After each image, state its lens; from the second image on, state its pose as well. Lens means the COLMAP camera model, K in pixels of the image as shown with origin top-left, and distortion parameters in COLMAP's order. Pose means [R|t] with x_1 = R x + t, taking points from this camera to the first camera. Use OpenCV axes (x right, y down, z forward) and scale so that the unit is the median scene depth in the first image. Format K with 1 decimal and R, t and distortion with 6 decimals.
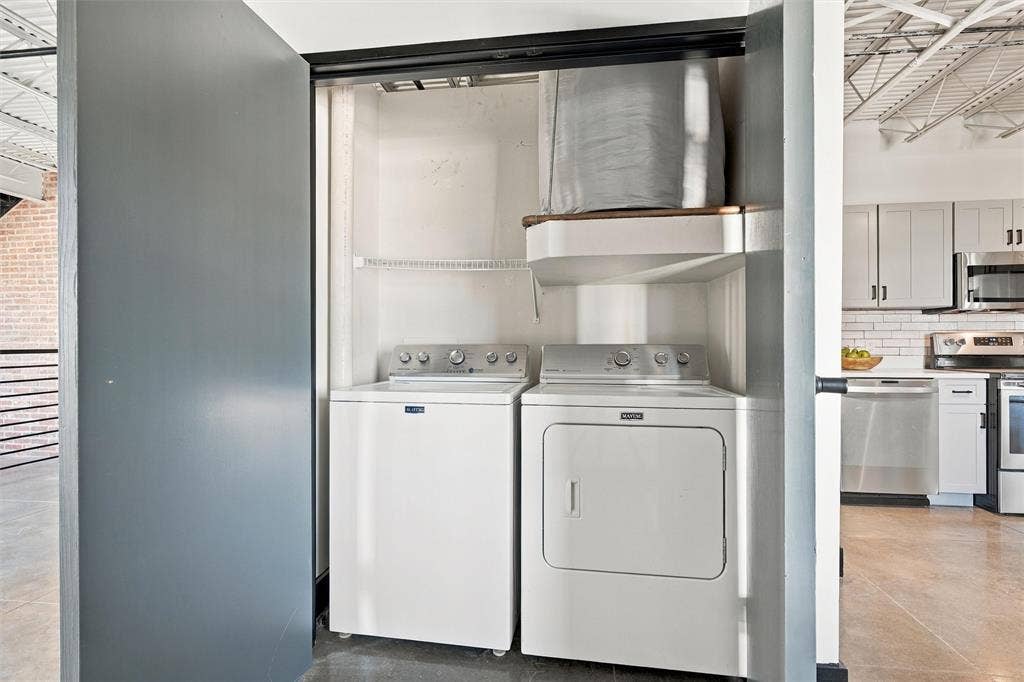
lens RADIAL K [[491.7, 0, 512.0], [0, 491.7, 341.0], [0, 0, 1]] dist [0.000558, 0.000003]
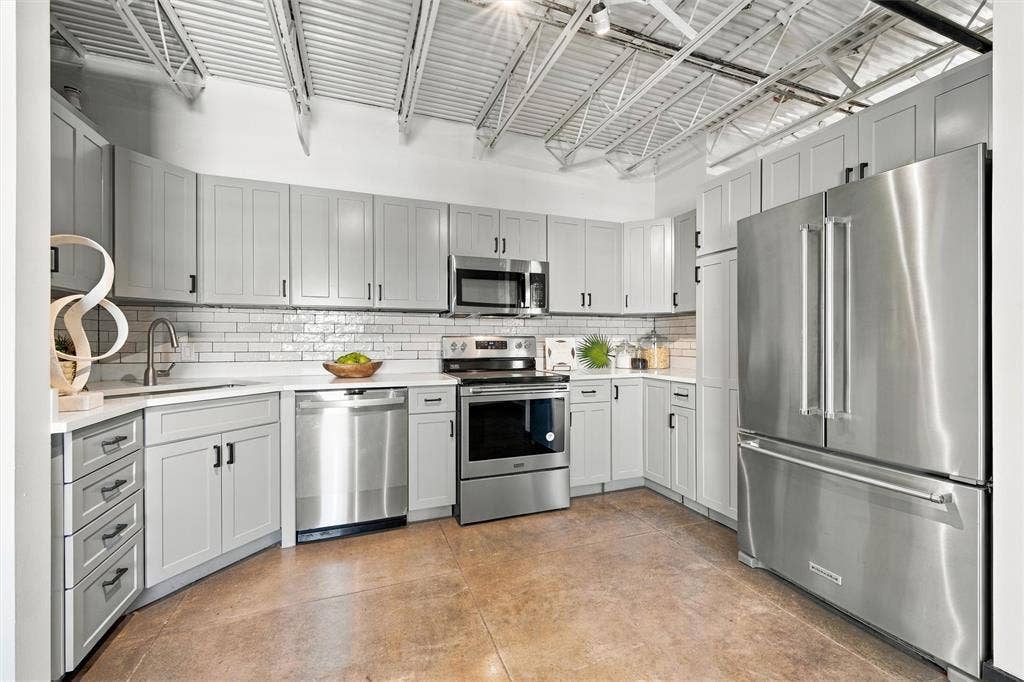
lens RADIAL K [[407.6, 0, 512.0], [0, 407.6, 341.0], [0, 0, 1]] dist [0.001216, 0.000044]
pose [[0.882708, 0.002394, 0.469916, 0.613749], [-0.003889, 0.999990, 0.002212, -0.010115], [-0.469906, -0.003780, 0.882708, 0.216285]]
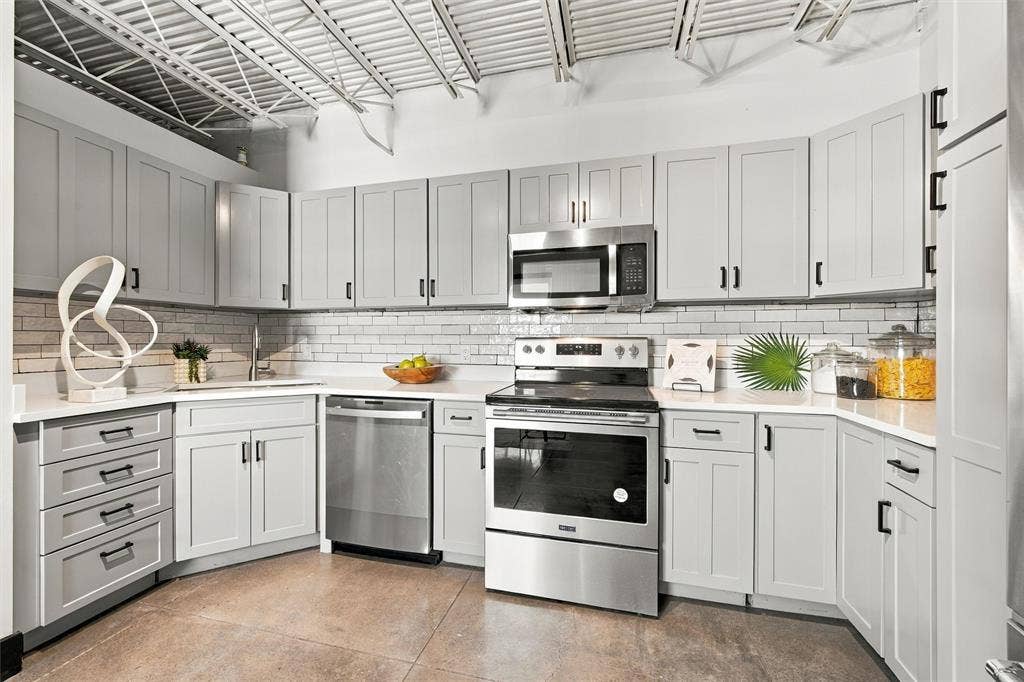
lens RADIAL K [[407.6, 0, 512.0], [0, 407.6, 341.0], [0, 0, 1]] dist [0.001216, 0.000044]
pose [[0.992372, 0.005728, -0.123150, 0.959783], [-0.005366, 0.999980, 0.003267, -0.014387], [0.123167, -0.002581, 0.992383, 0.354438]]
